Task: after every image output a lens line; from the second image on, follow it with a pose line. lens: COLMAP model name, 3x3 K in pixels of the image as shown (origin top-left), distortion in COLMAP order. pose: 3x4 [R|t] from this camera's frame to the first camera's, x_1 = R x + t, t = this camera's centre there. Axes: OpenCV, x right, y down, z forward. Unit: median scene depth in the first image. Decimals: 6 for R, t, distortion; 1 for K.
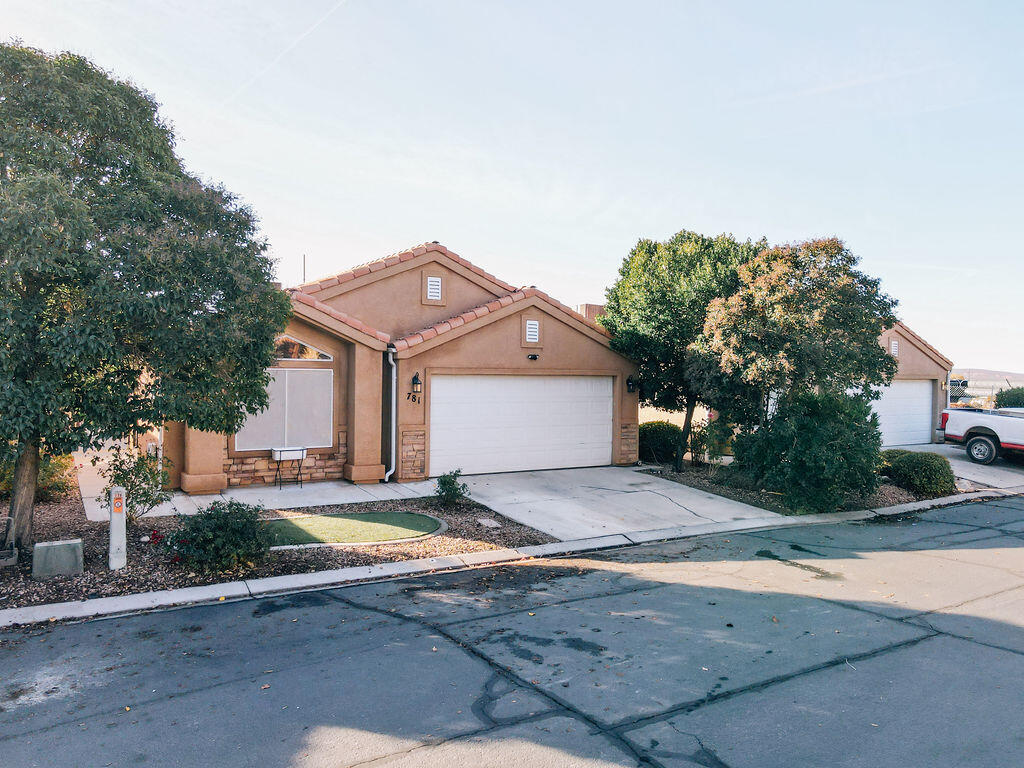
lens RADIAL K [[747.7, 0, 513.1], [0, 747.7, 381.3], [0, 0, 1]] dist [0.007932, 0.030397]
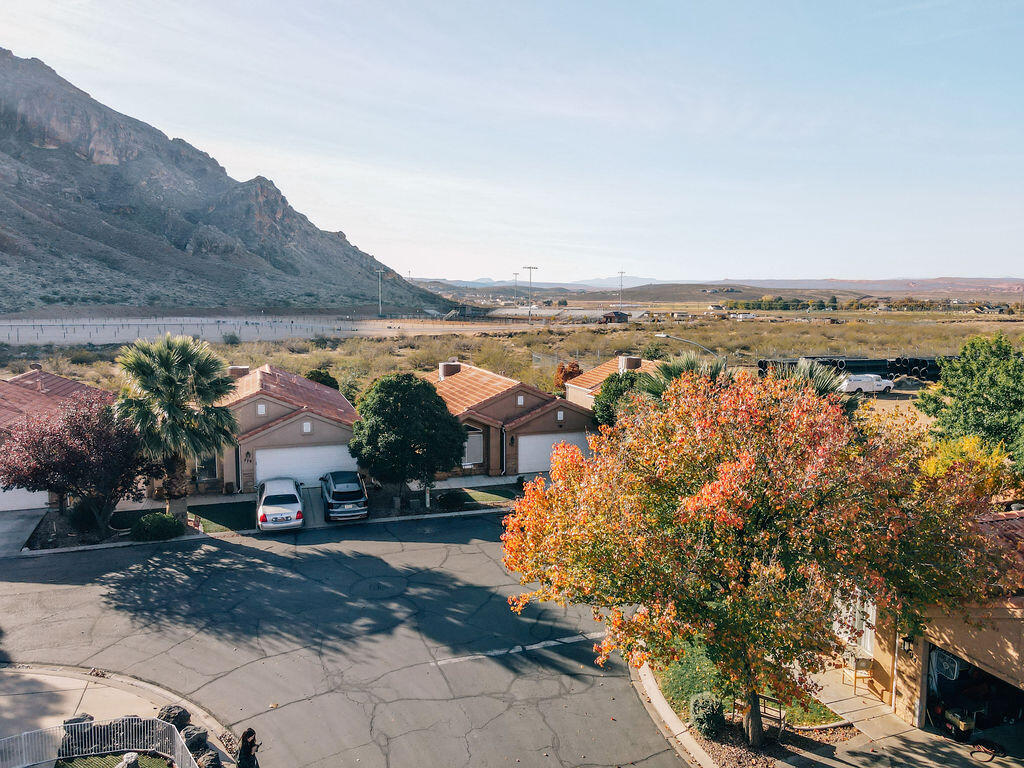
lens RADIAL K [[747.7, 0, 513.1], [0, 747.7, 382.1], [0, 0, 1]] dist [0.007932, 0.030397]
pose [[0.976684, 0.014287, -0.214208, 0.449632], [0.008699, 0.994330, 0.105984, -0.492947], [0.214508, -0.105377, 0.971021, -1.600820]]
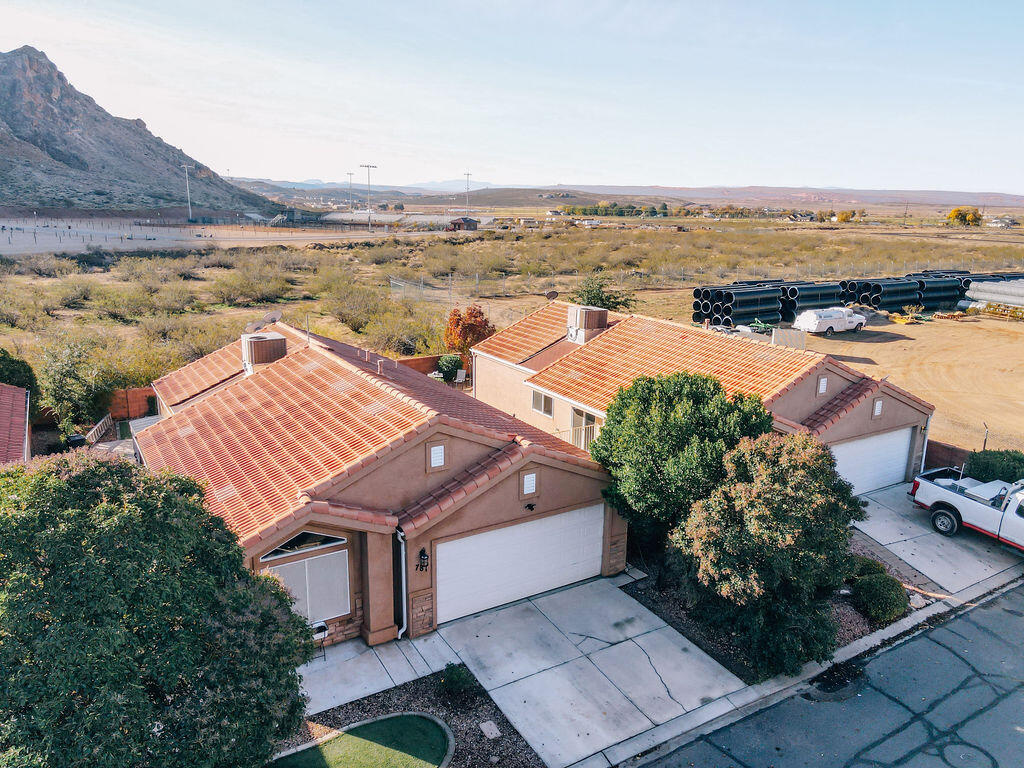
lens RADIAL K [[747.7, 0, 513.1], [0, 747.7, 383.5], [0, 0, 1]] dist [0.007932, 0.030397]
pose [[0.999997, 0.001453, -0.002028, 0.004391], [-0.000945, 0.972951, 0.231009, -0.505215], [0.002308, -0.231007, 0.972949, -0.011775]]
